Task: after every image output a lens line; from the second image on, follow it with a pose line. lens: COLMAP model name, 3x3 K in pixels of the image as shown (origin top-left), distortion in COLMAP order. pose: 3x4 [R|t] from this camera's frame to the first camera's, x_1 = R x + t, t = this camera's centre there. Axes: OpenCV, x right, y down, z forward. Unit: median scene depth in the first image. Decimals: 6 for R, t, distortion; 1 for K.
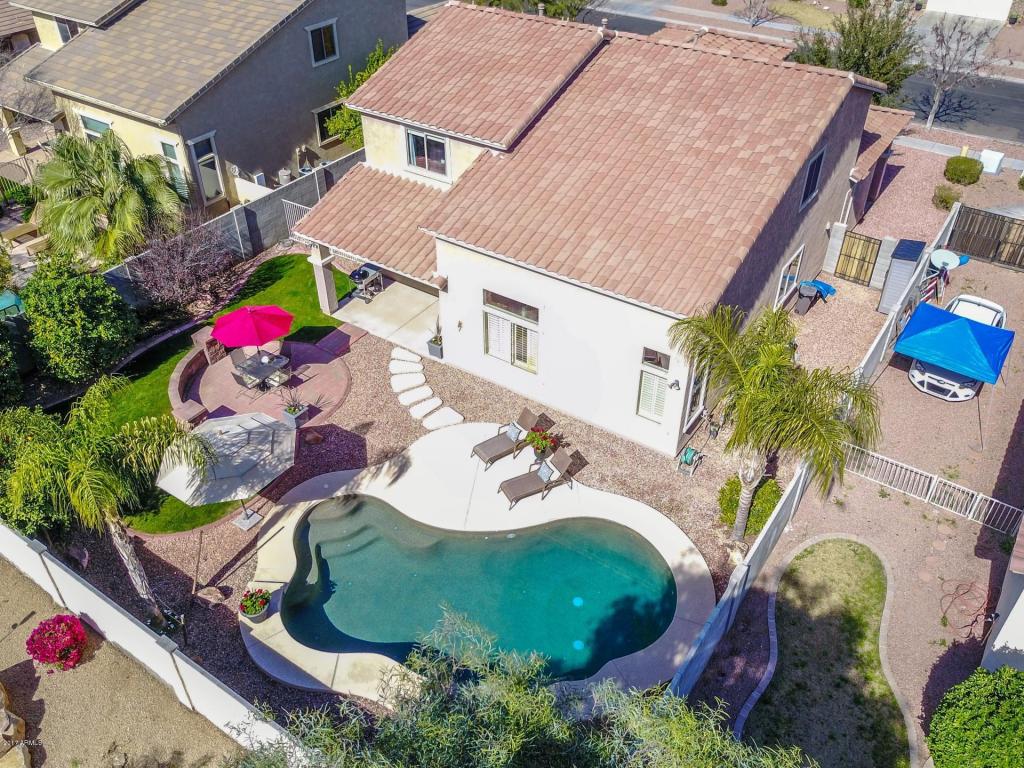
lens RADIAL K [[853.4, 0, 512.9], [0, 853.4, 372.2], [0, 0, 1]] dist [0.015877, -0.004331]
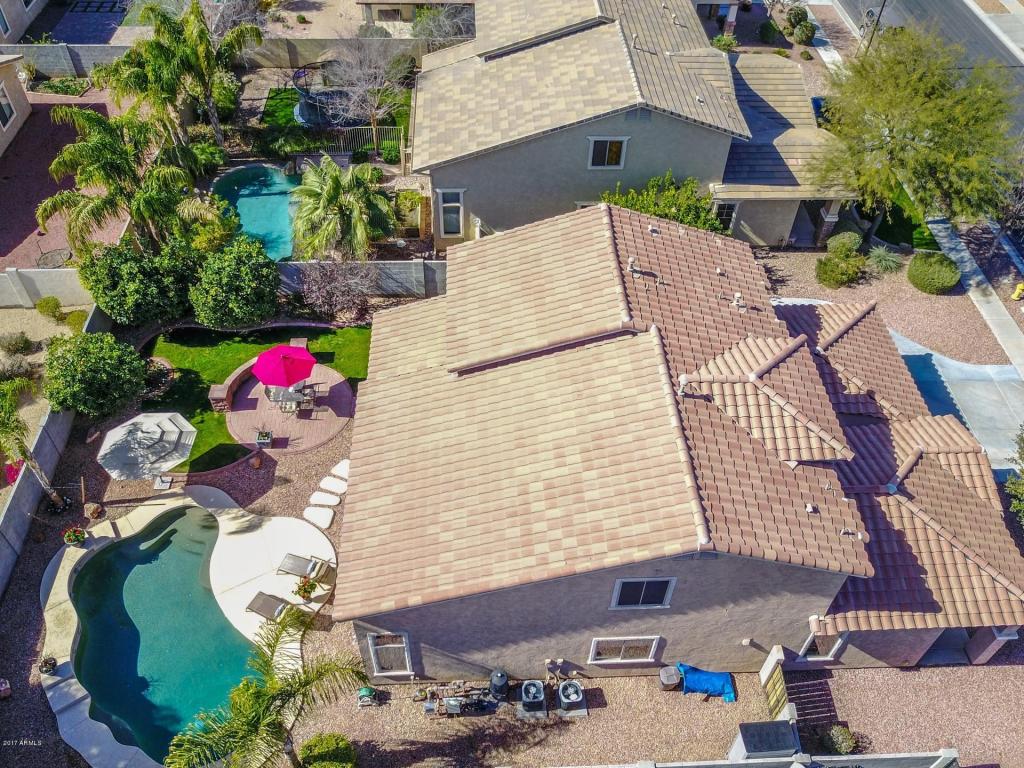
lens RADIAL K [[841.7, 0, 512.0], [0, 841.7, 384.0], [0, 0, 1]] dist [0.032257, -0.086068]
pose [[0.597586, 0.597275, -0.534934, 0.590067], [-0.500873, 0.799050, 0.332635, -0.611250], [0.626113, 0.069156, 0.776660, 0.201973]]
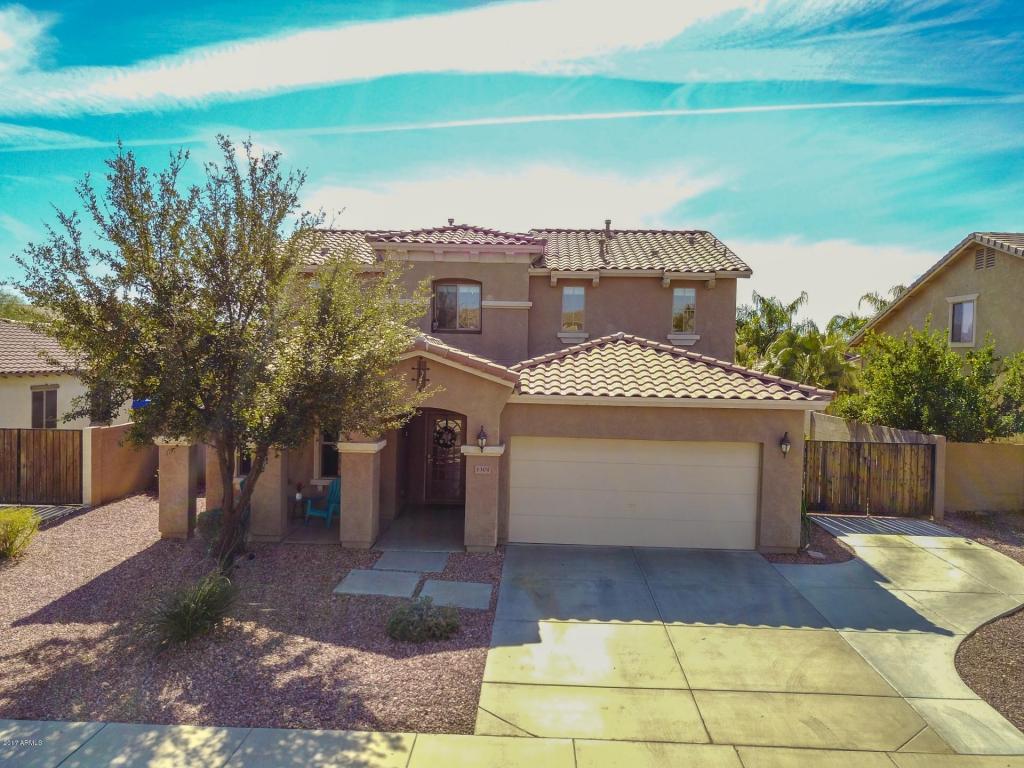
lens RADIAL K [[778.4, 0, 509.1], [0, 778.4, 383.1], [0, 0, 1]] dist [0.005231, 0.000033]
pose [[-0.847533, 0.002275, -0.530738, 0.680824], [-0.334238, 0.774498, 0.537064, -0.801875], [0.412277, 0.632572, -0.655652, 1.825391]]
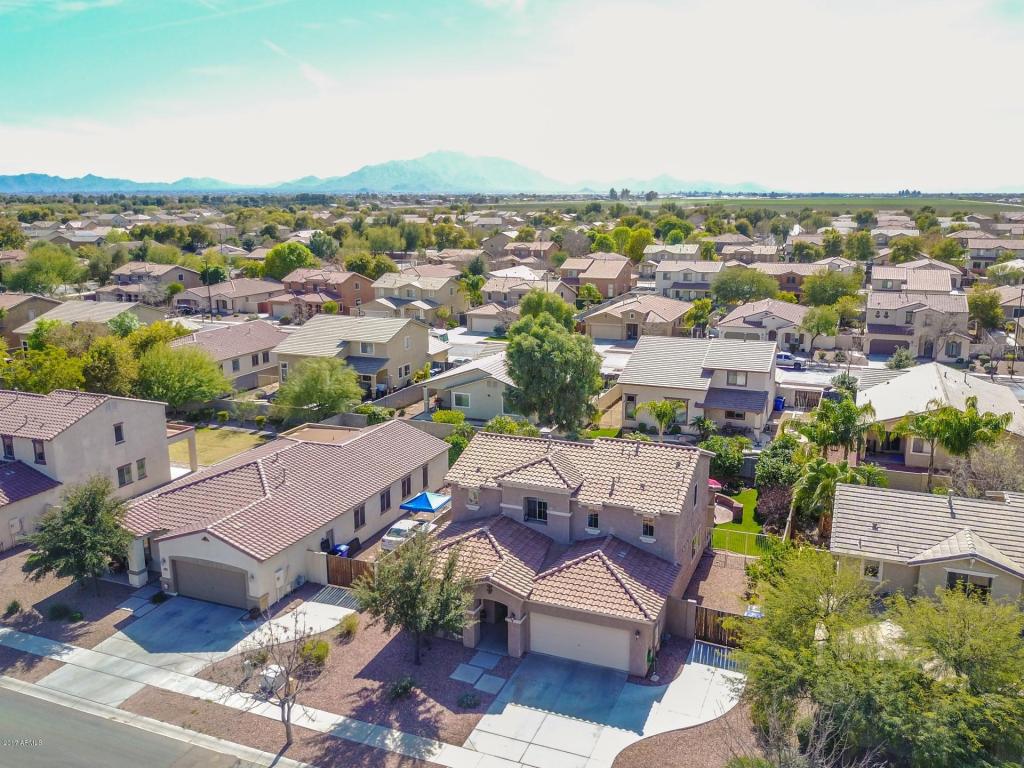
lens RADIAL K [[841.7, 0, 512.0], [0, 841.7, 384.0], [0, 0, 1]] dist [0.032257, -0.086068]
pose [[-0.979436, 0.052682, -0.194758, 0.673927], [-0.114683, 0.648823, 0.752248, -1.930118], [0.165993, 0.759114, -0.629438, 2.127047]]
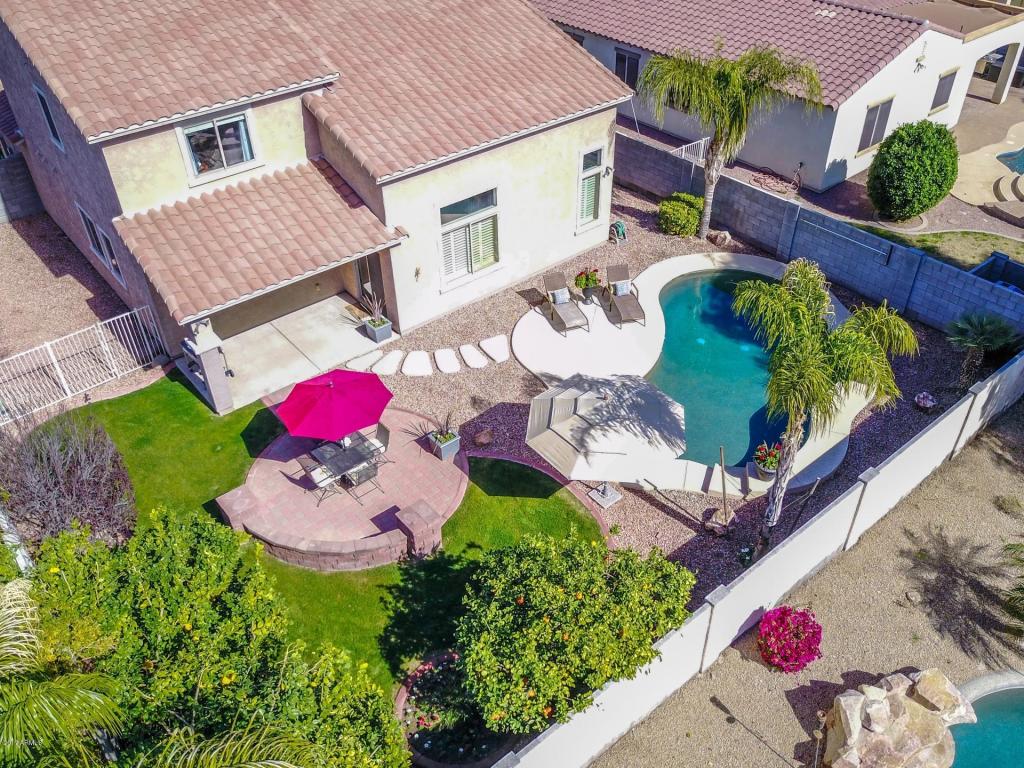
lens RADIAL K [[841.7, 0, 512.0], [0, 841.7, 384.0], [0, 0, 1]] dist [0.032257, -0.086068]
pose [[0.286110, -0.597869, 0.748795, -0.746826], [0.593381, 0.724139, 0.351457, -0.217357], [-0.752357, 0.343765, 0.561947, 0.458624]]
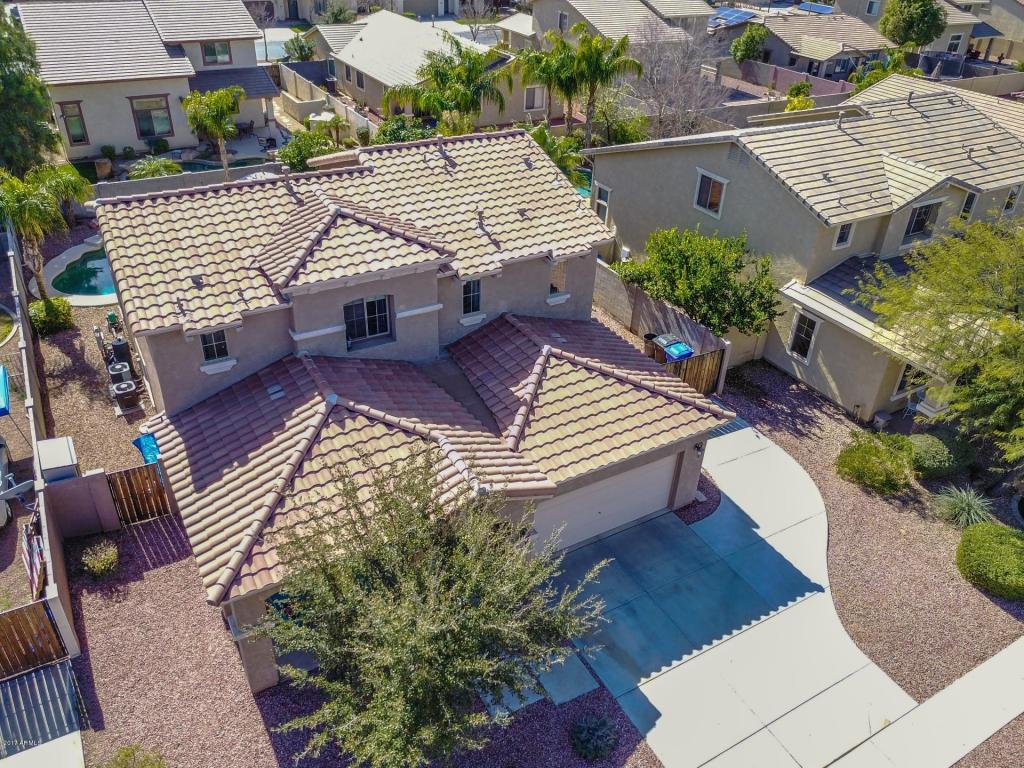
lens RADIAL K [[785.7, 0, 511.9], [0, 785.7, 379.2], [0, 0, 1]] dist [0.006843, 0.002537]
pose [[-0.431773, 0.473183, -0.767899, 0.880771], [-0.570819, 0.515830, 0.638816, -0.977967], [0.698382, 0.714155, 0.047380, 1.311383]]
